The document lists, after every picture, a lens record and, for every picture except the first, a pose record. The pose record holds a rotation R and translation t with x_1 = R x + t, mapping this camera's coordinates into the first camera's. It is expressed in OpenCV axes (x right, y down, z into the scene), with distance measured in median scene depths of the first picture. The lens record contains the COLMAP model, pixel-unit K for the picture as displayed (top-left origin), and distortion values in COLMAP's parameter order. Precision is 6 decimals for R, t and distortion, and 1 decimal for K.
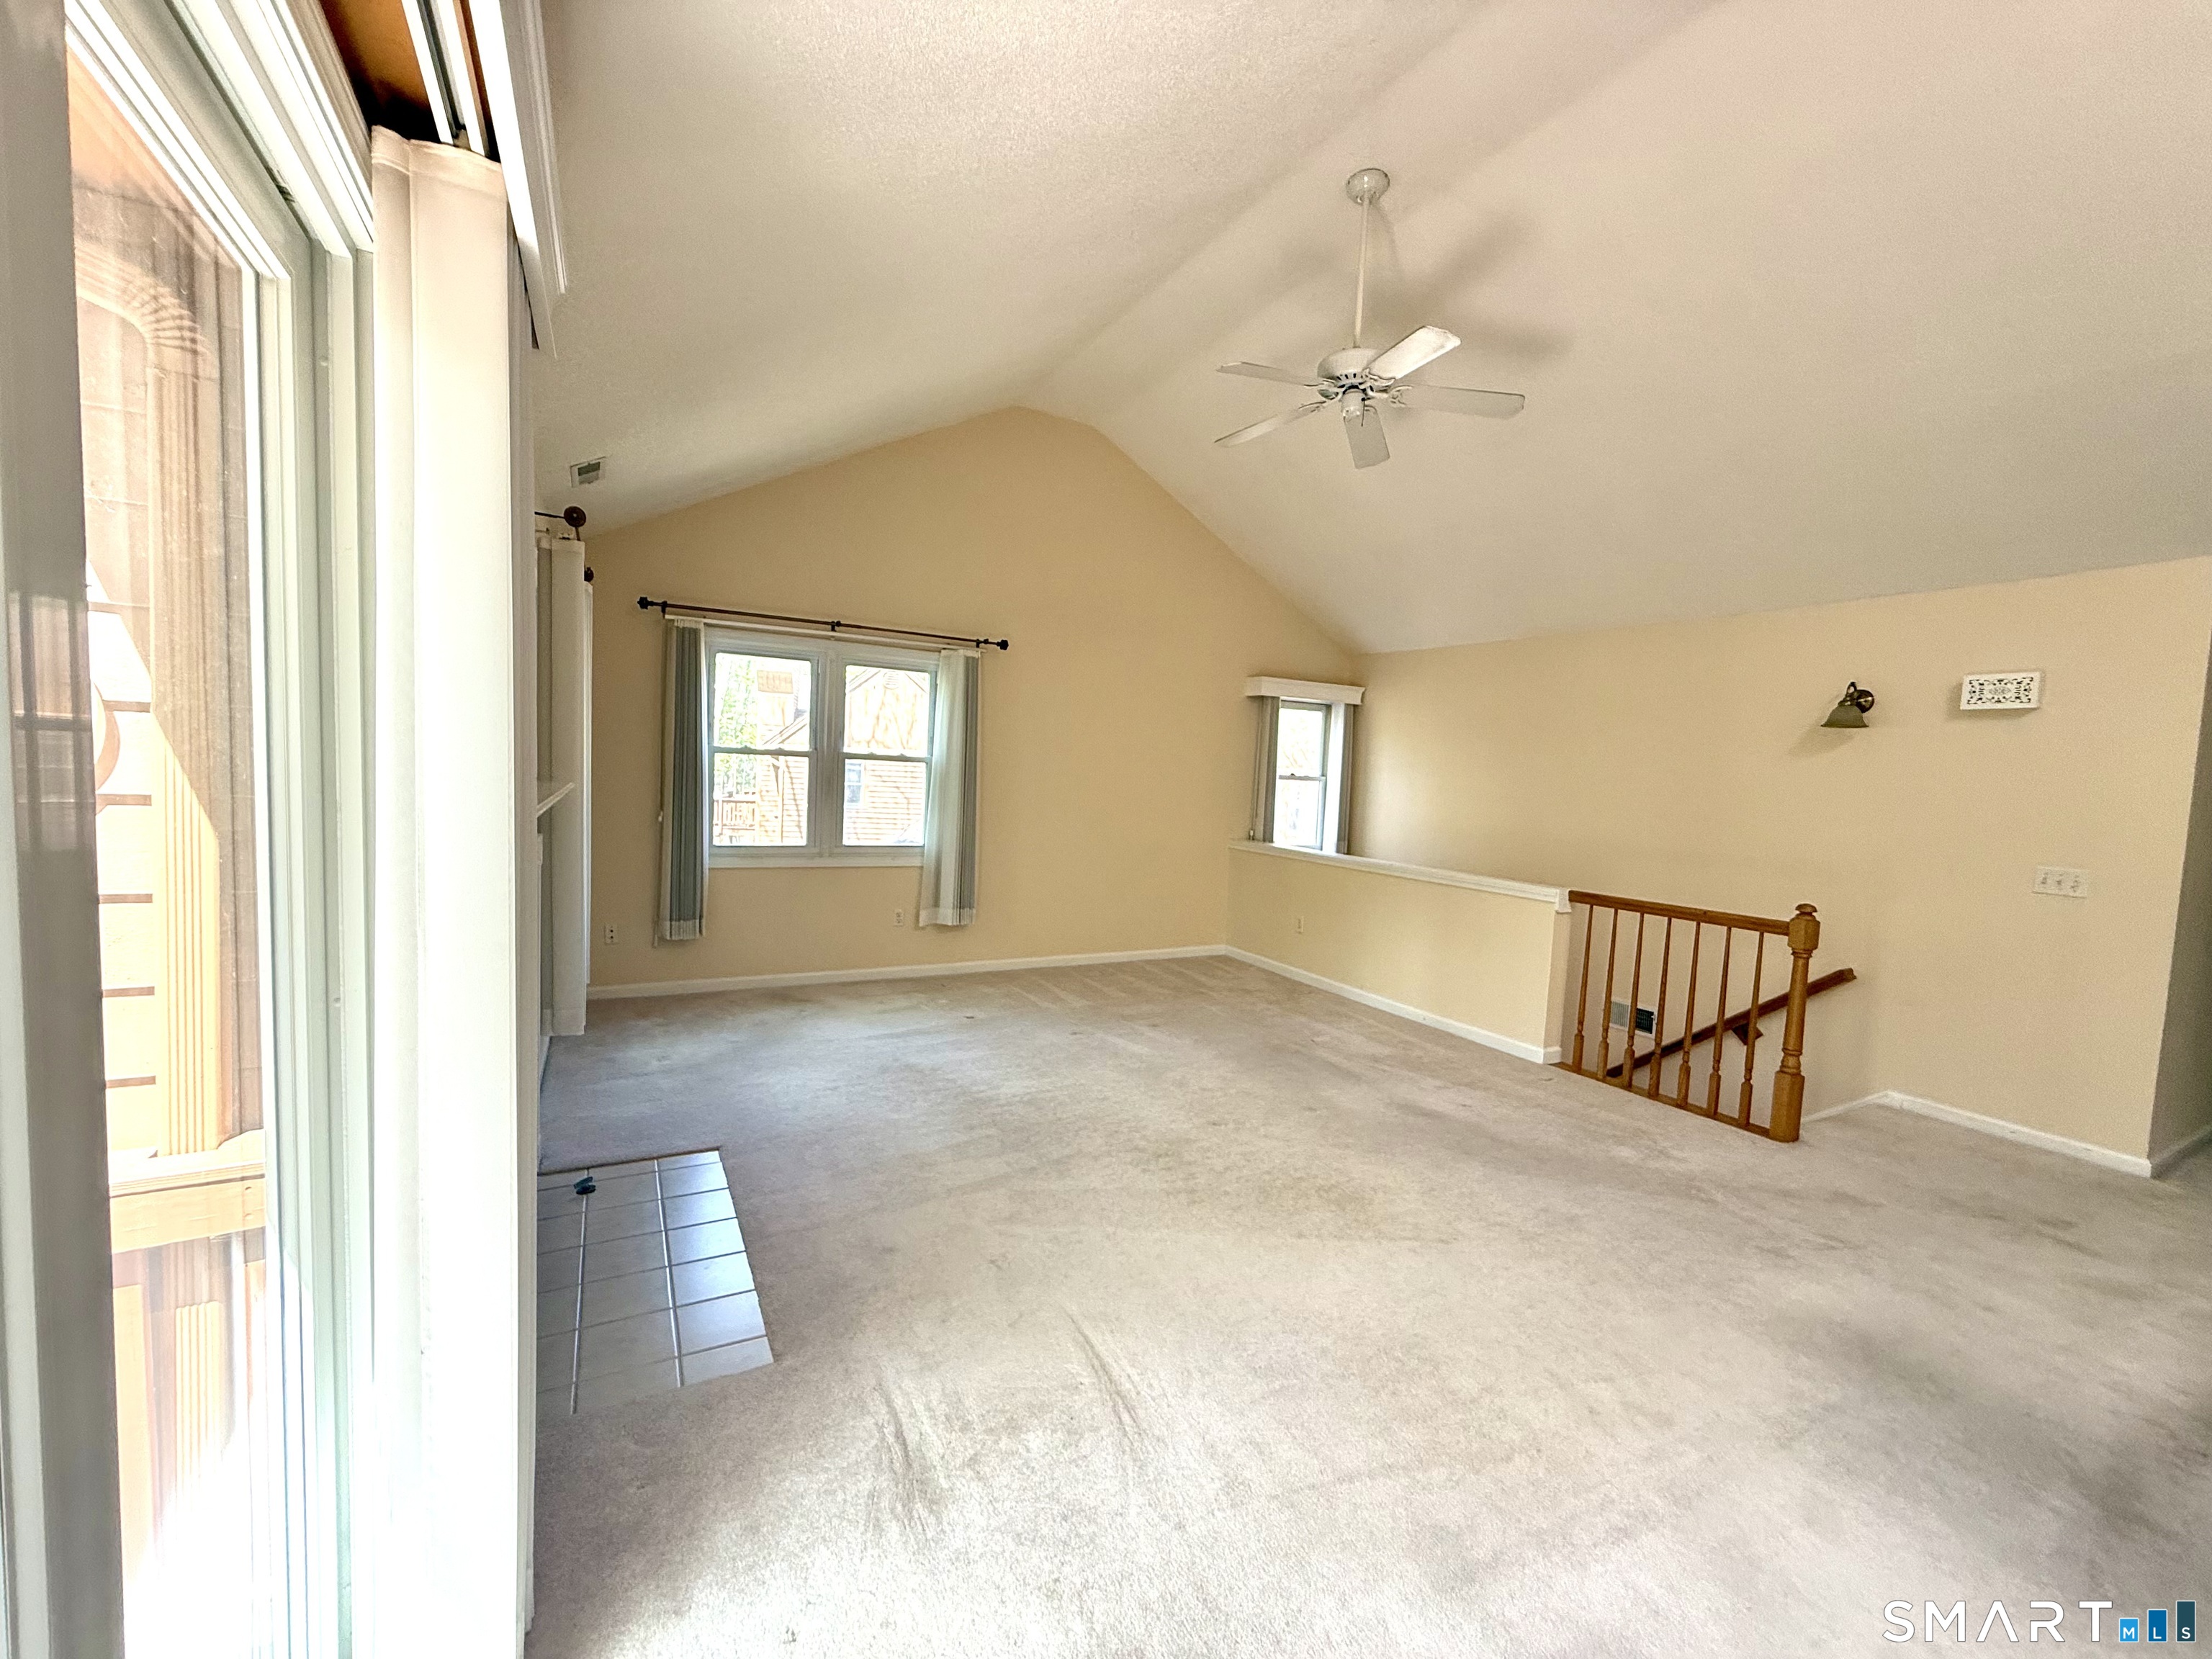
lens RADIAL K [[881.1, 0, 1102.3], [0, 881.1, 831.2], [0, 0, 1]] dist [0.002281, -0.000379]
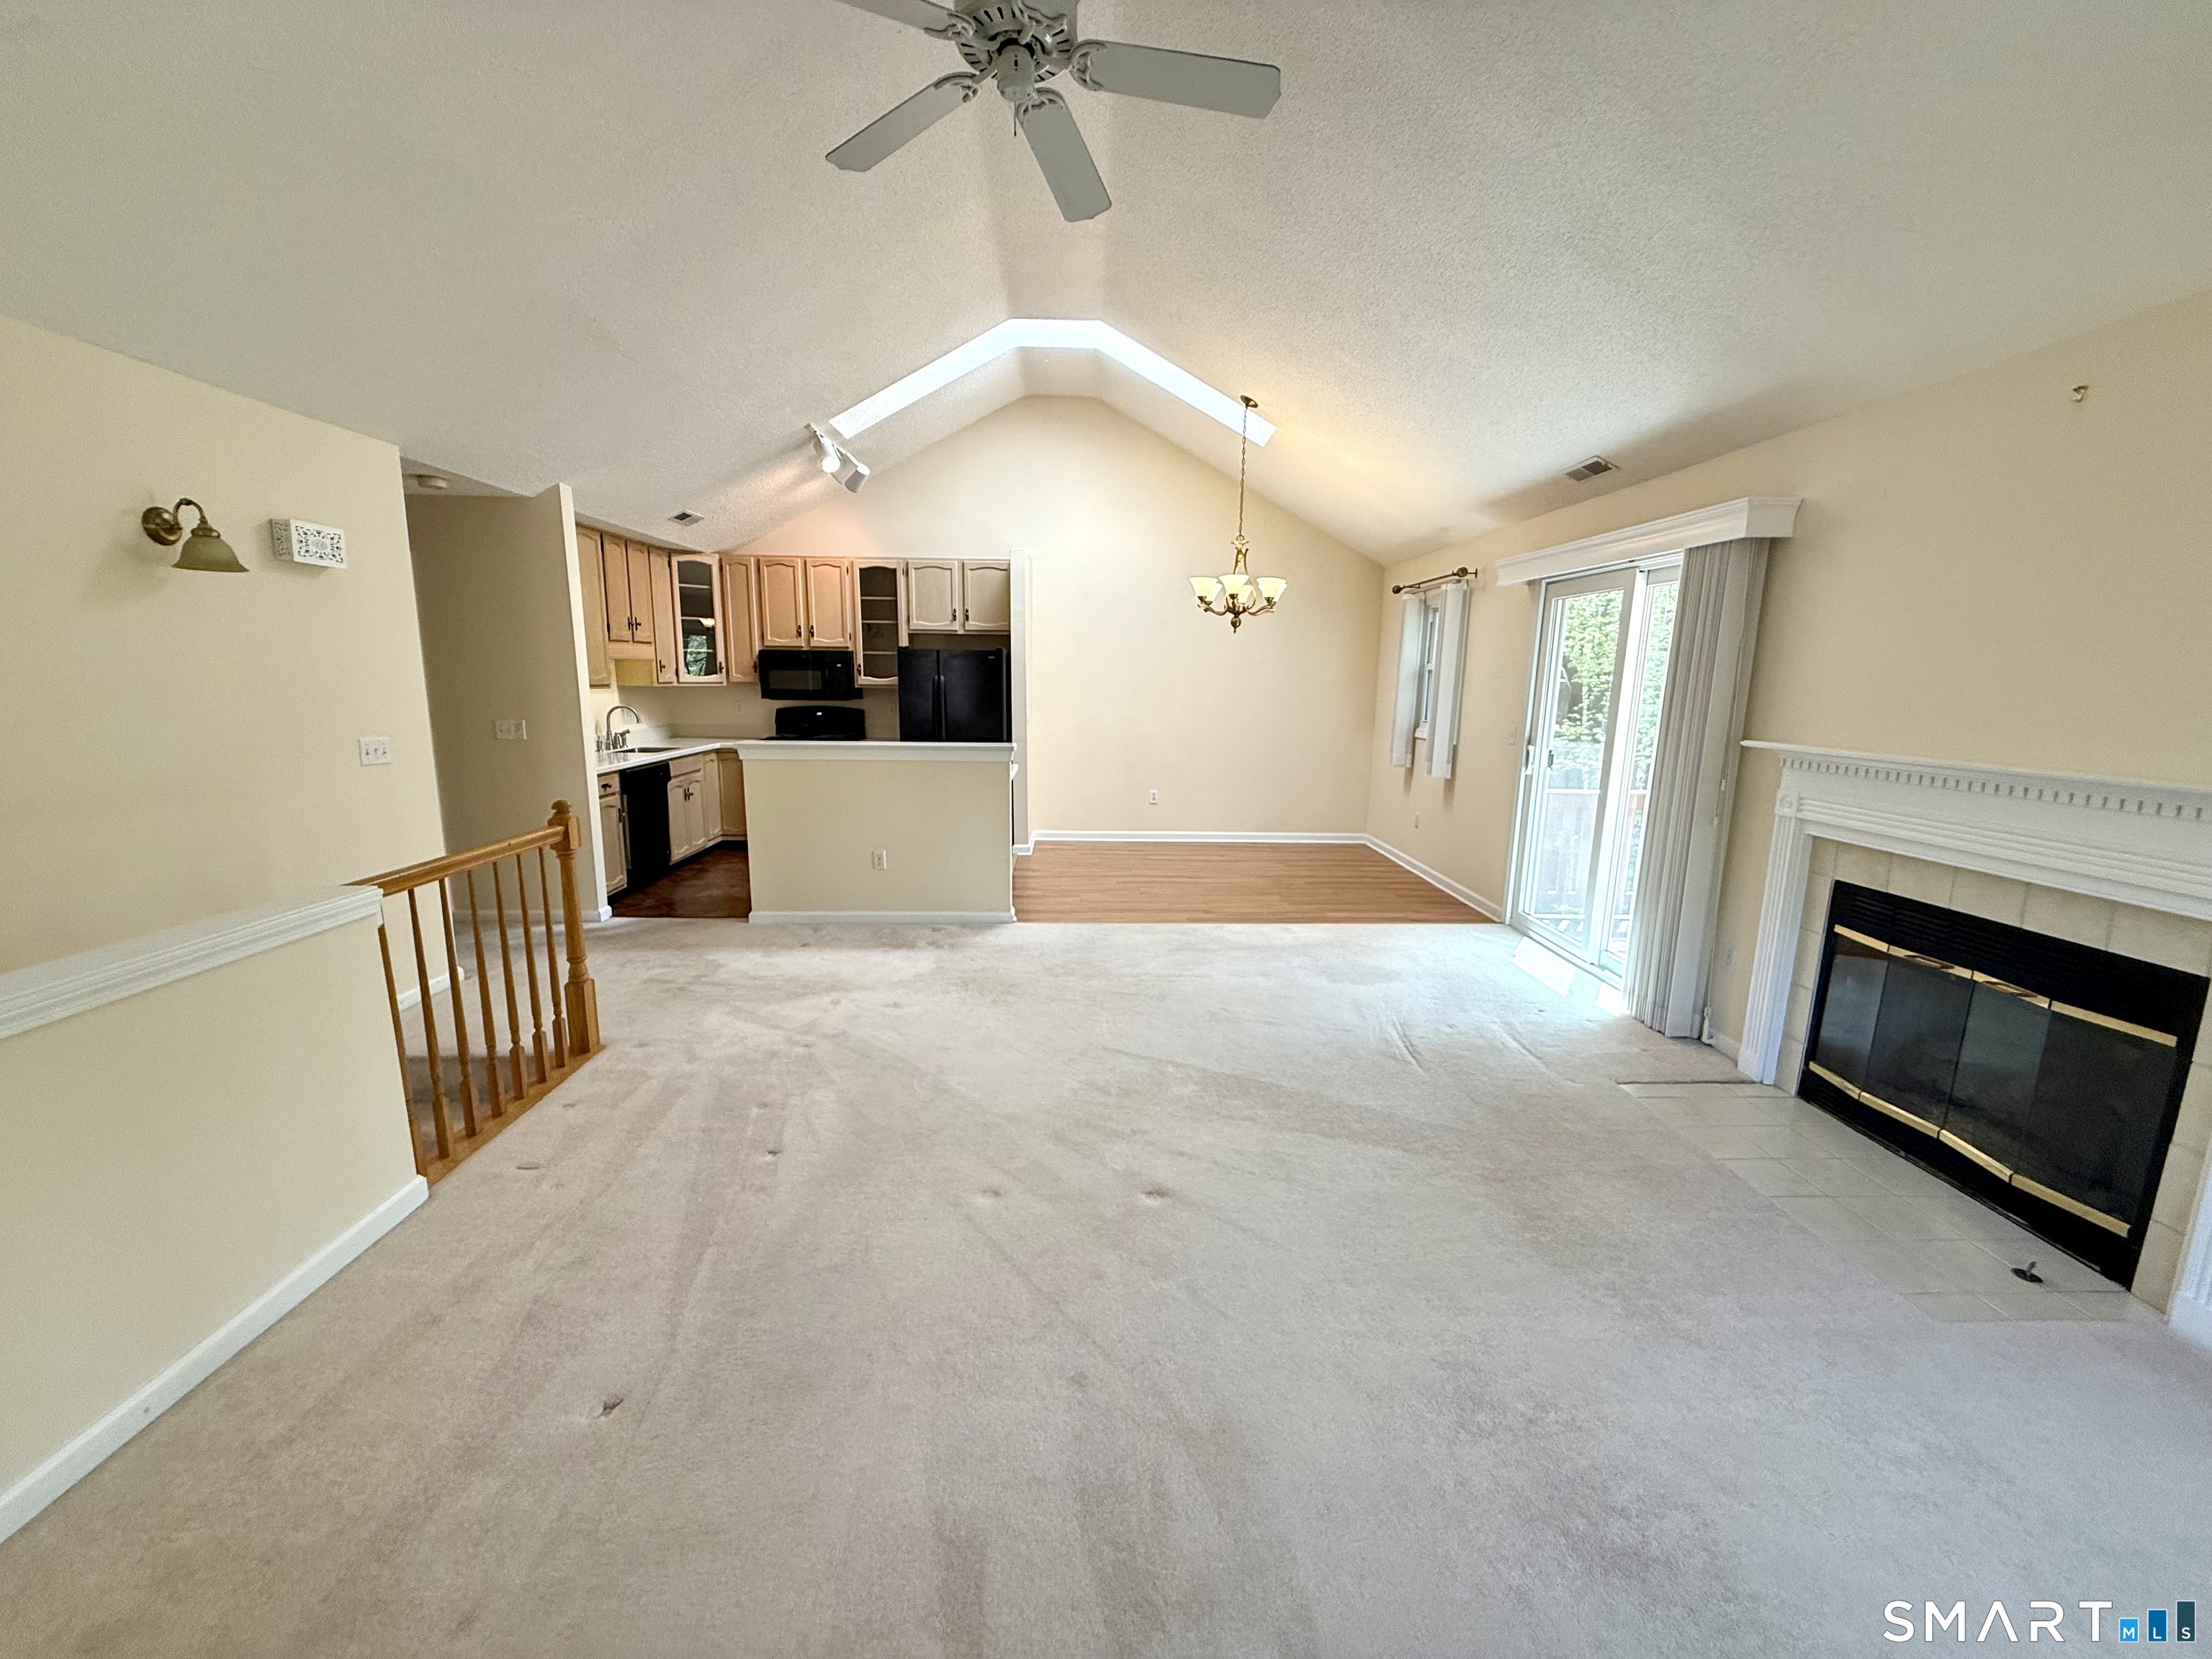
lens RADIAL K [[881.1, 0, 1098.2], [0, 881.1, 828.0], [0, 0, 1]] dist [0.002281, -0.000379]
pose [[-0.887653, -0.136981, 0.439669, -0.065403], [-0.026006, 0.968123, 0.249120, -0.088212], [-0.459778, 0.209698, -0.862920, 1.029626]]
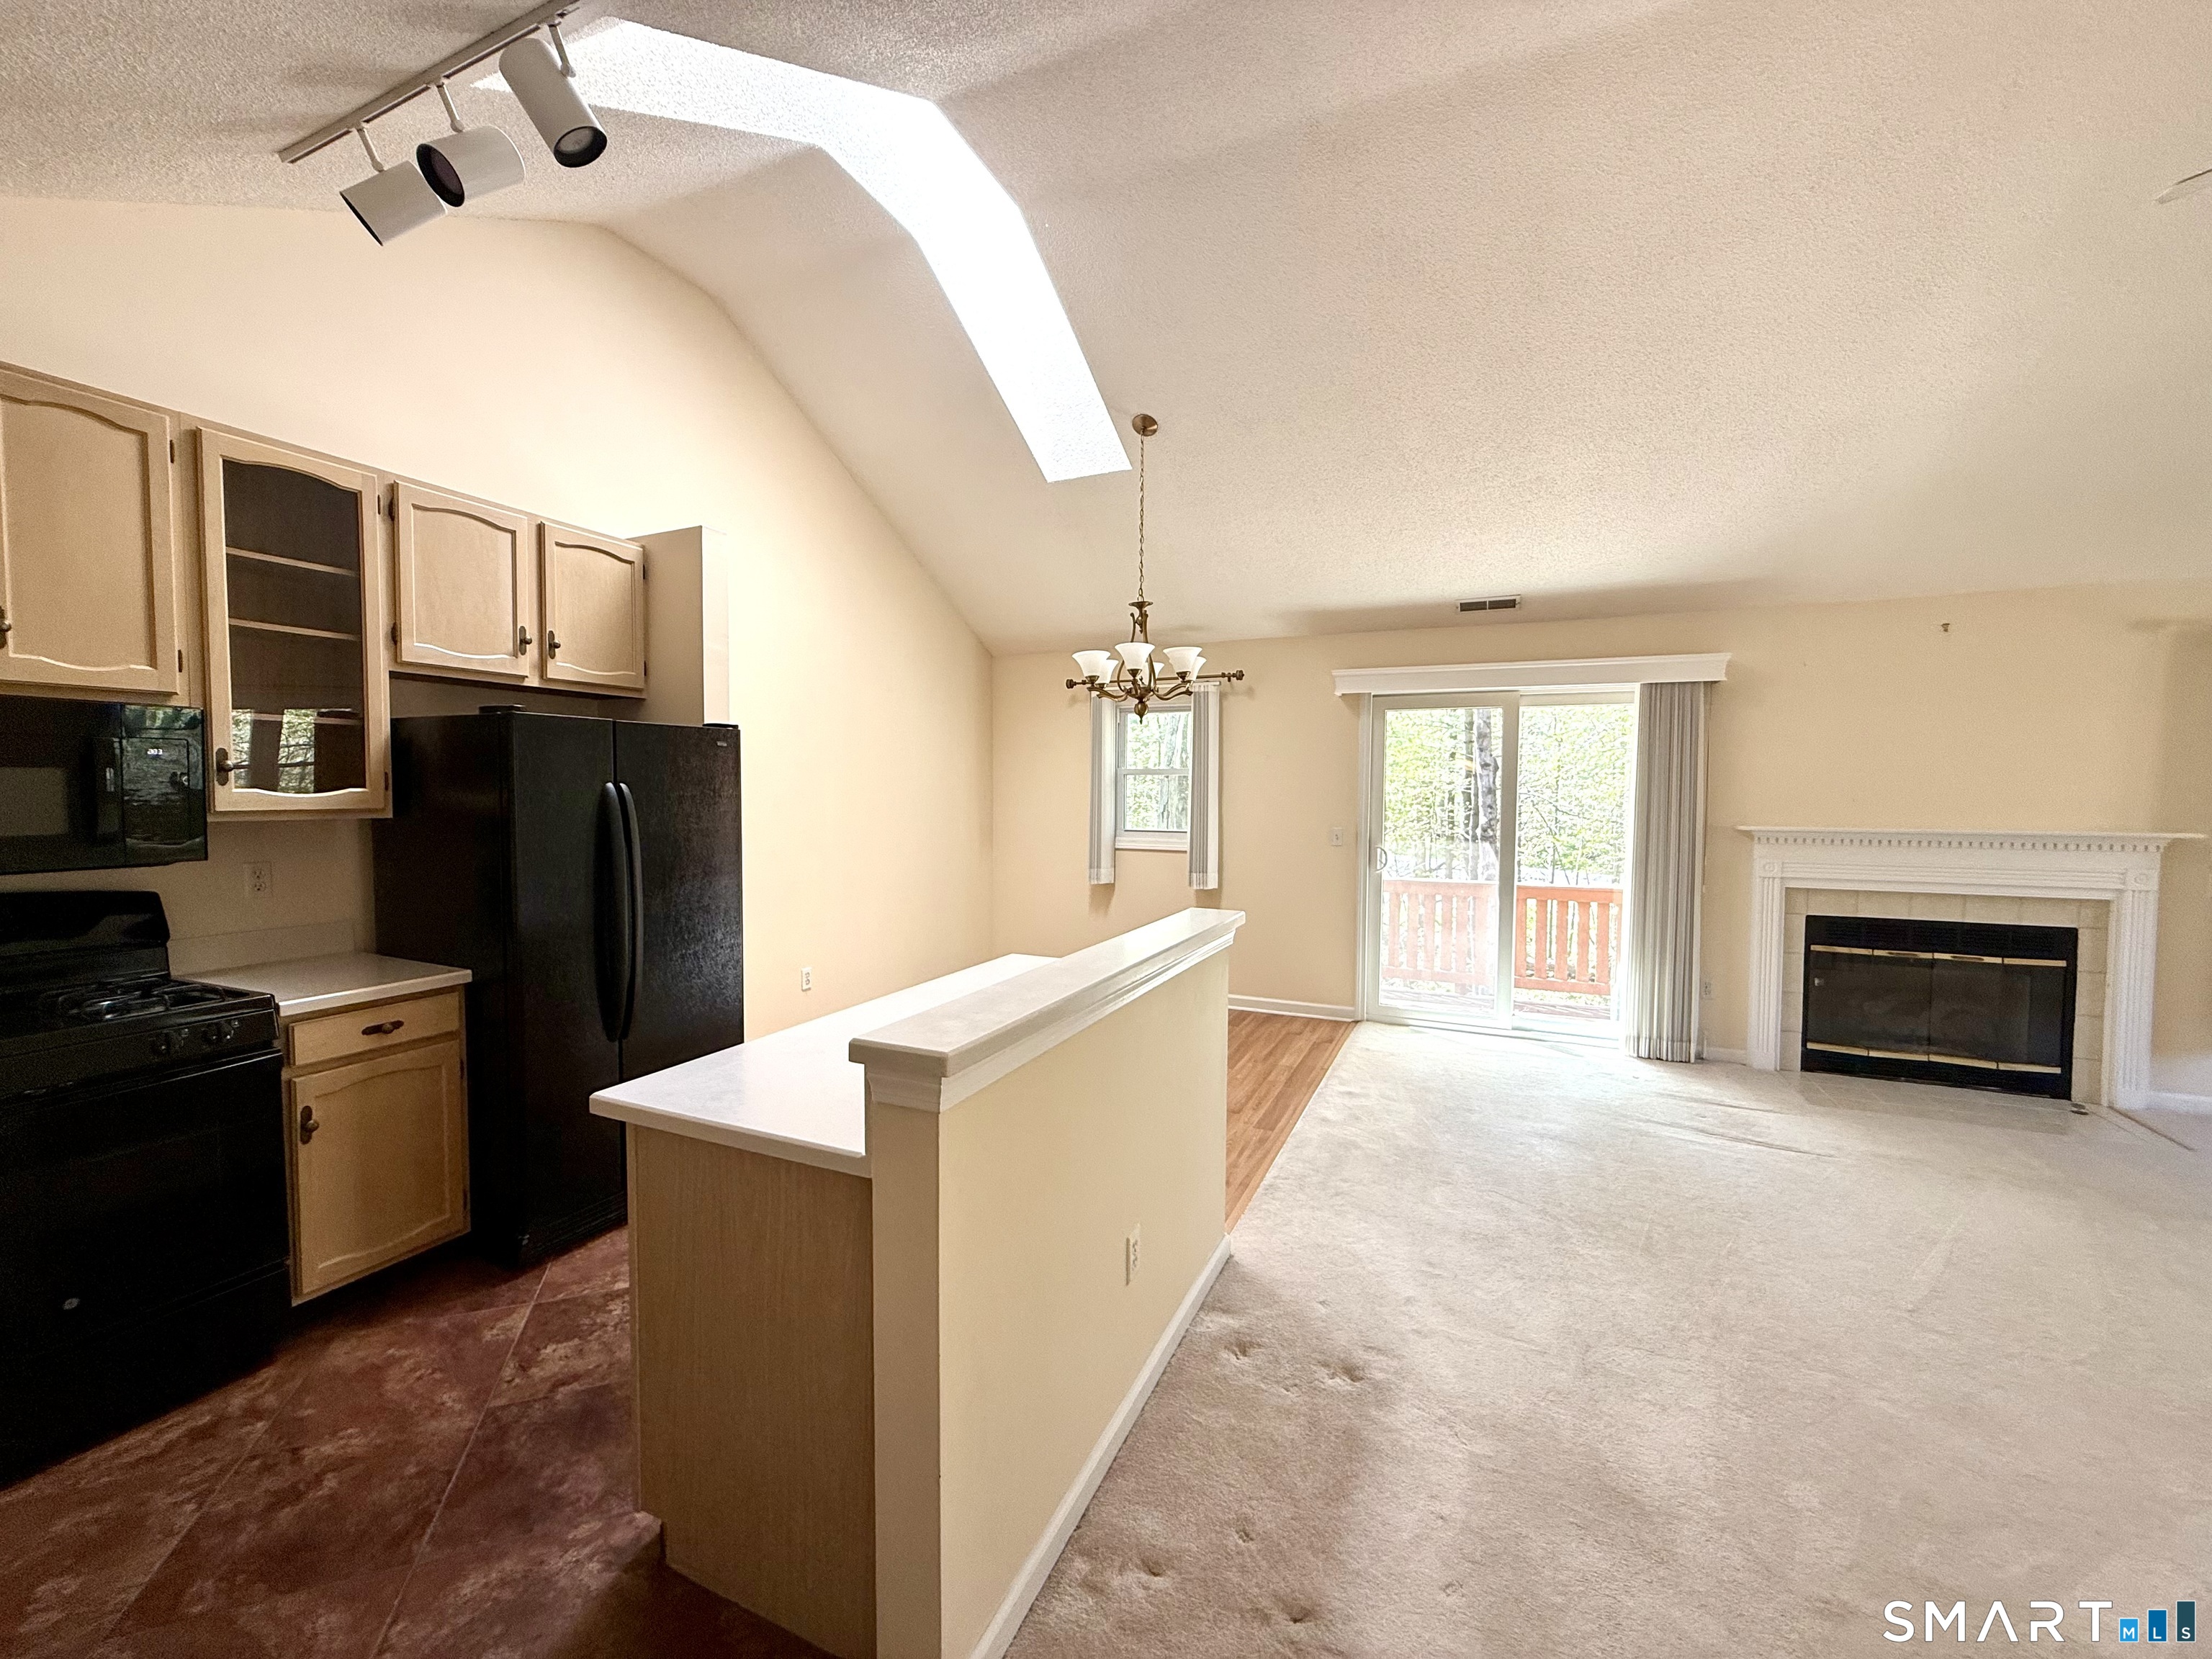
lens RADIAL K [[881.1, 0, 1099.8], [0, 881.1, 826.2], [0, 0, 1]] dist [0.002281, -0.000379]
pose [[-0.797457, -0.025694, -0.602829, 0.803764], [-0.081005, 0.994607, 0.064765, -0.010937], [0.597914, 0.100479, -0.795238, 0.585565]]
